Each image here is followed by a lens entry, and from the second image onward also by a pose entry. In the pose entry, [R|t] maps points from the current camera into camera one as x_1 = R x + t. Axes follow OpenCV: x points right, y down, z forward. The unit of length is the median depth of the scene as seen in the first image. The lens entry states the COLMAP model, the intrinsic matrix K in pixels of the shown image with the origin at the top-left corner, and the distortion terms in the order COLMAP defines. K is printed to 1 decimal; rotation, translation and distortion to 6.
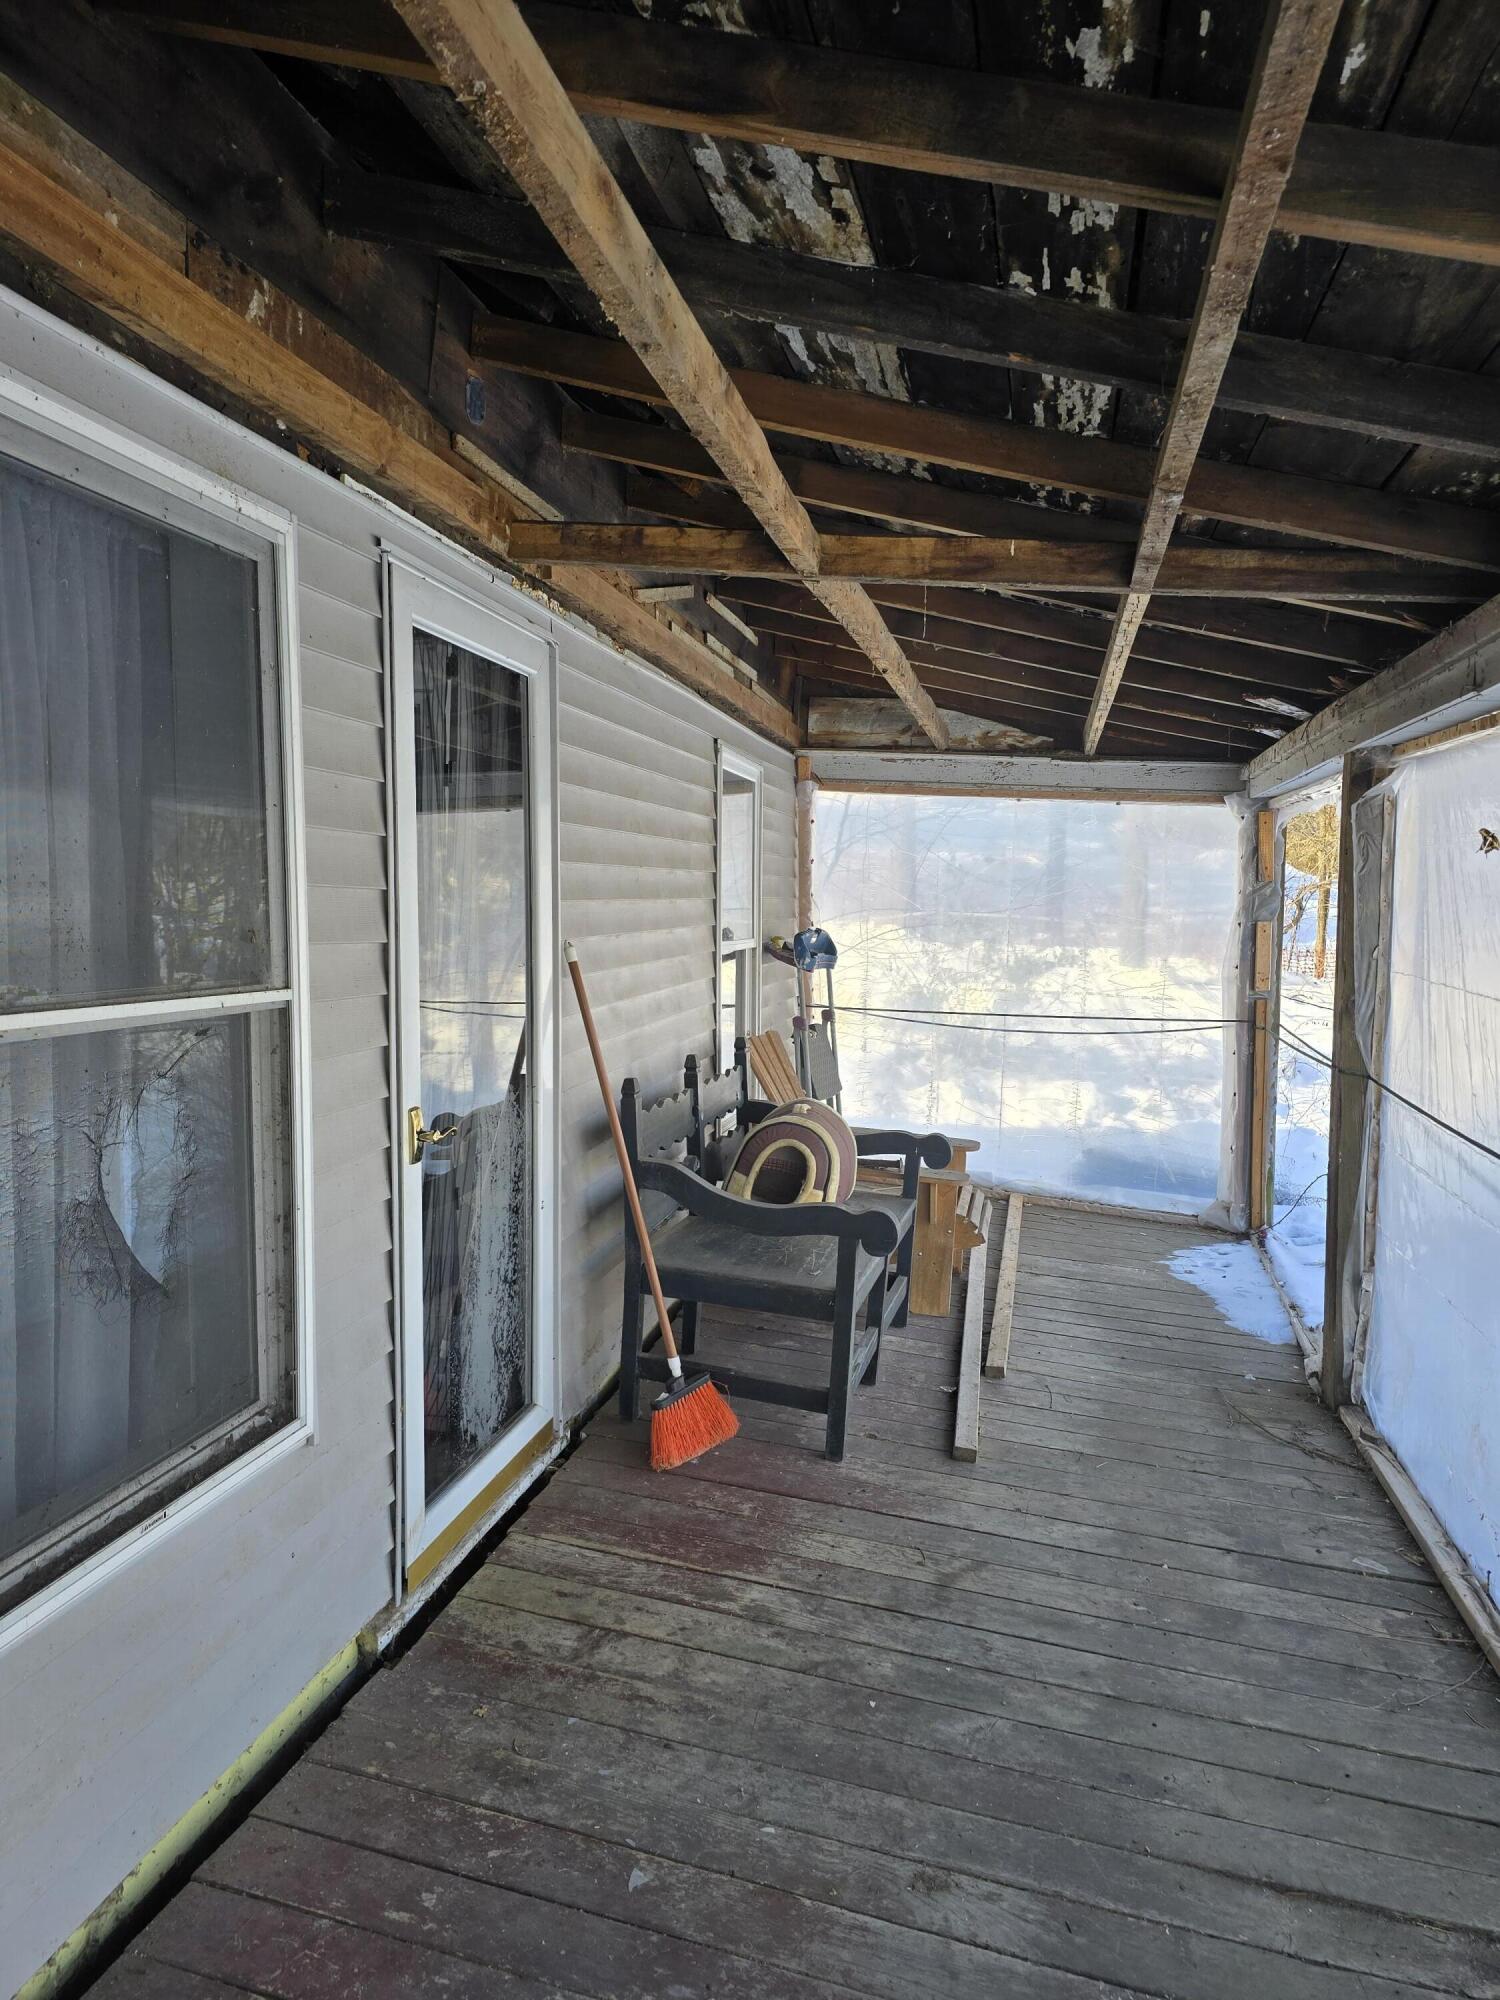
lens RADIAL K [[1337.8, 0, 740.9], [0, 1337.8, 997.7], [0, 0, 1]] dist [0.031515, -0.011179]
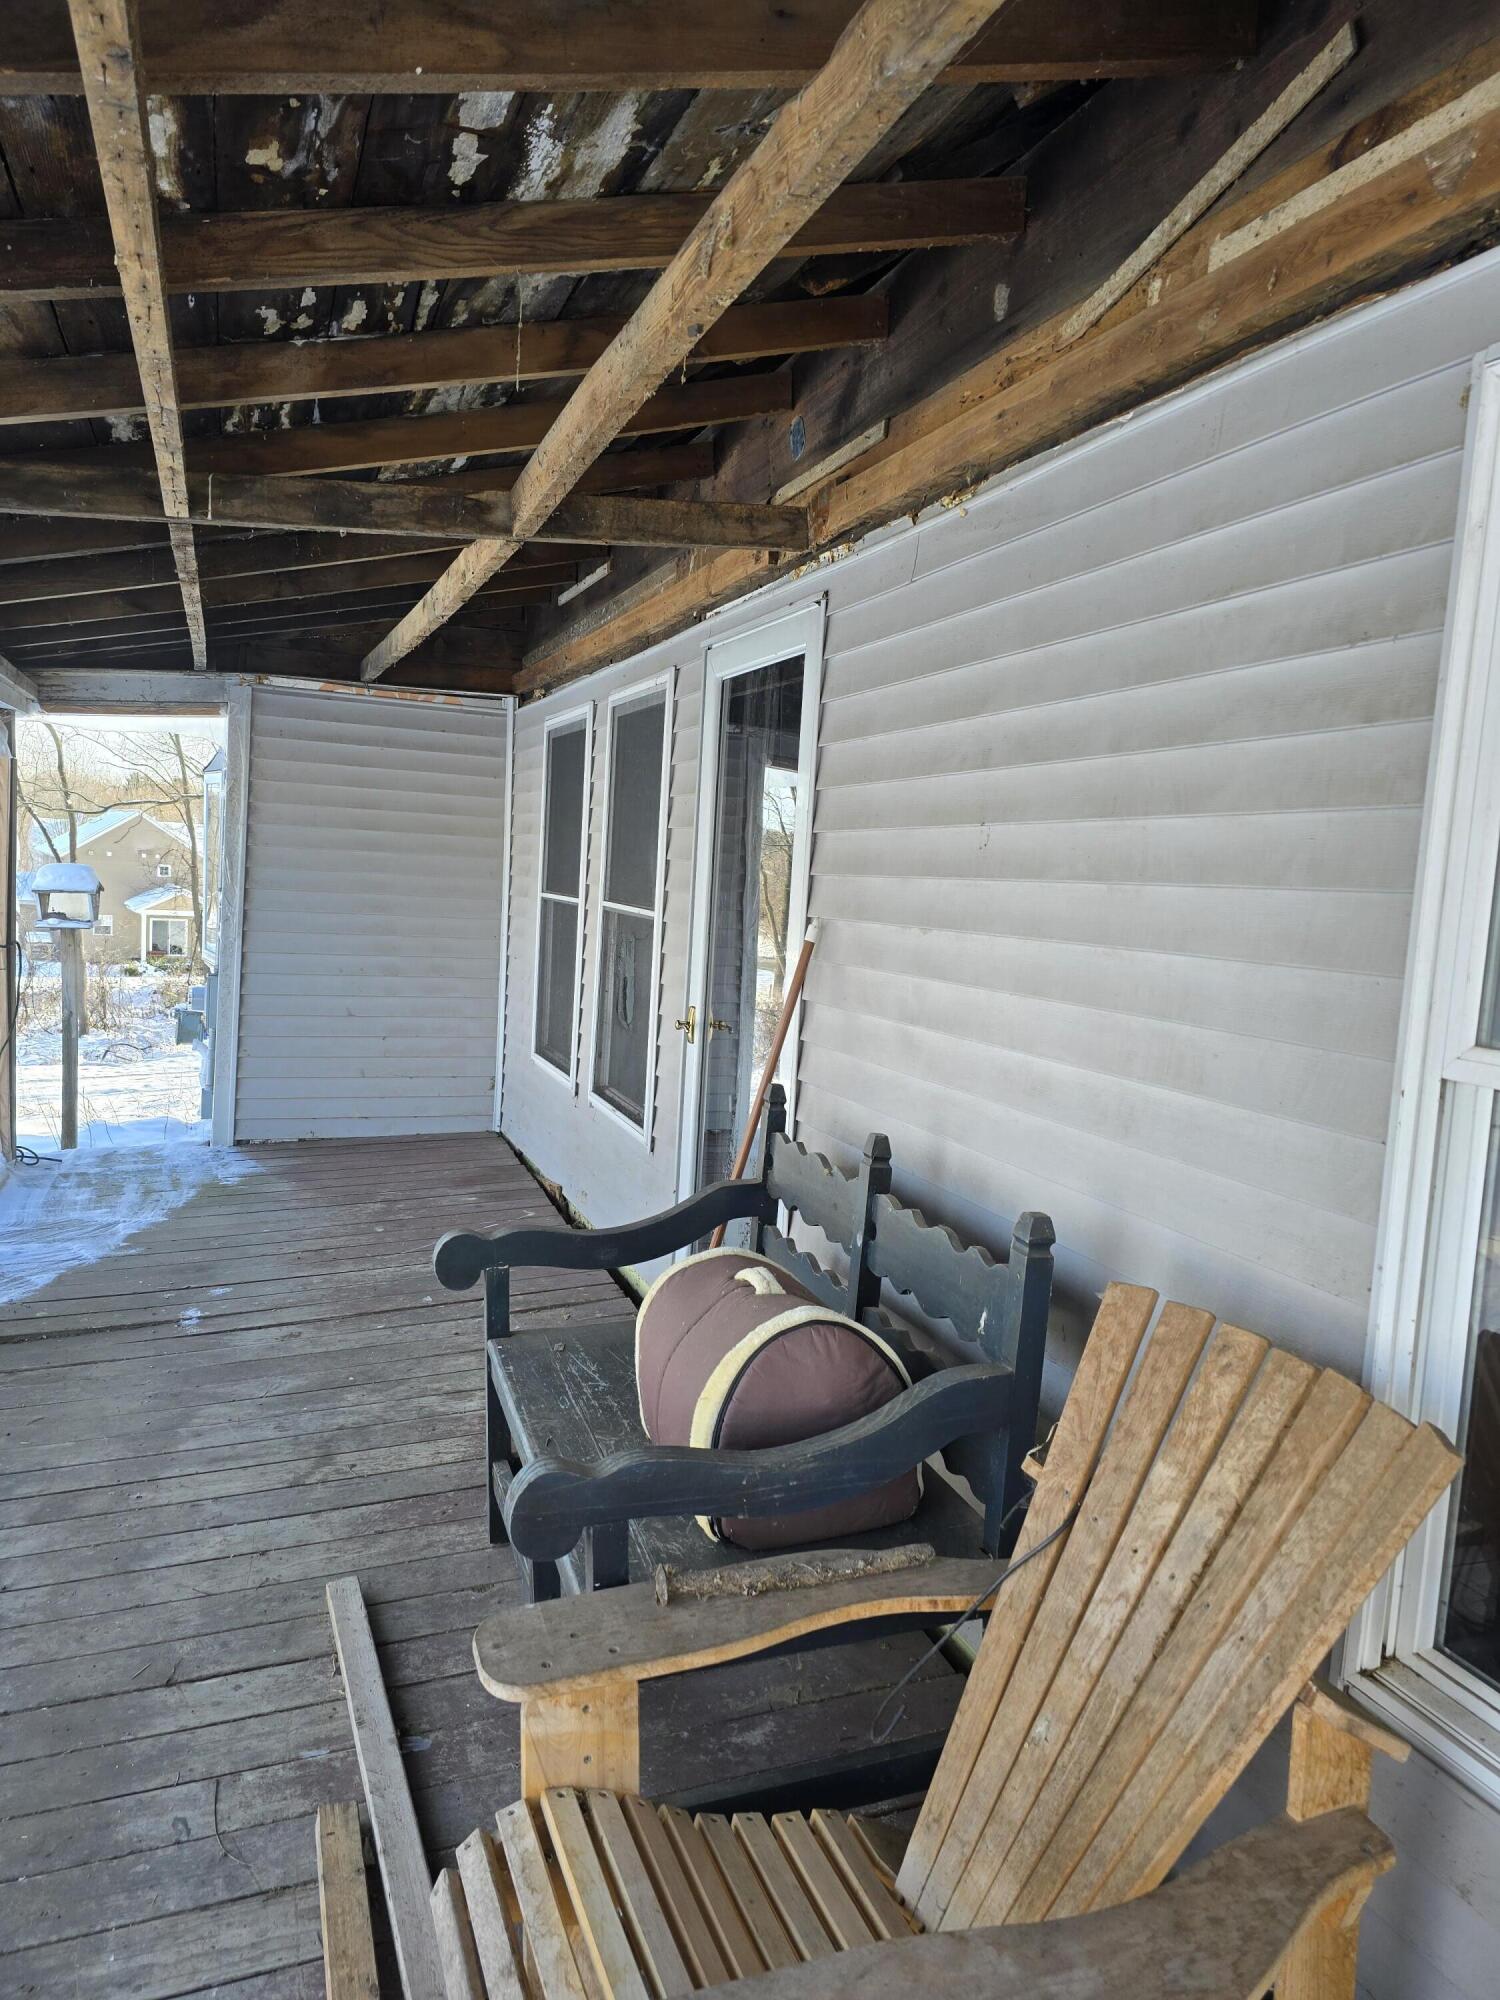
lens RADIAL K [[1337.8, 0, 738.2], [0, 1337.8, 997.5], [0, 0, 1]] dist [0.031515, -0.011179]
pose [[-0.829350, -0.010686, -0.558627, 0.442567], [-0.118045, 0.980599, 0.156494, -0.132050], [0.546117, 0.195731, -0.814522, 1.811905]]
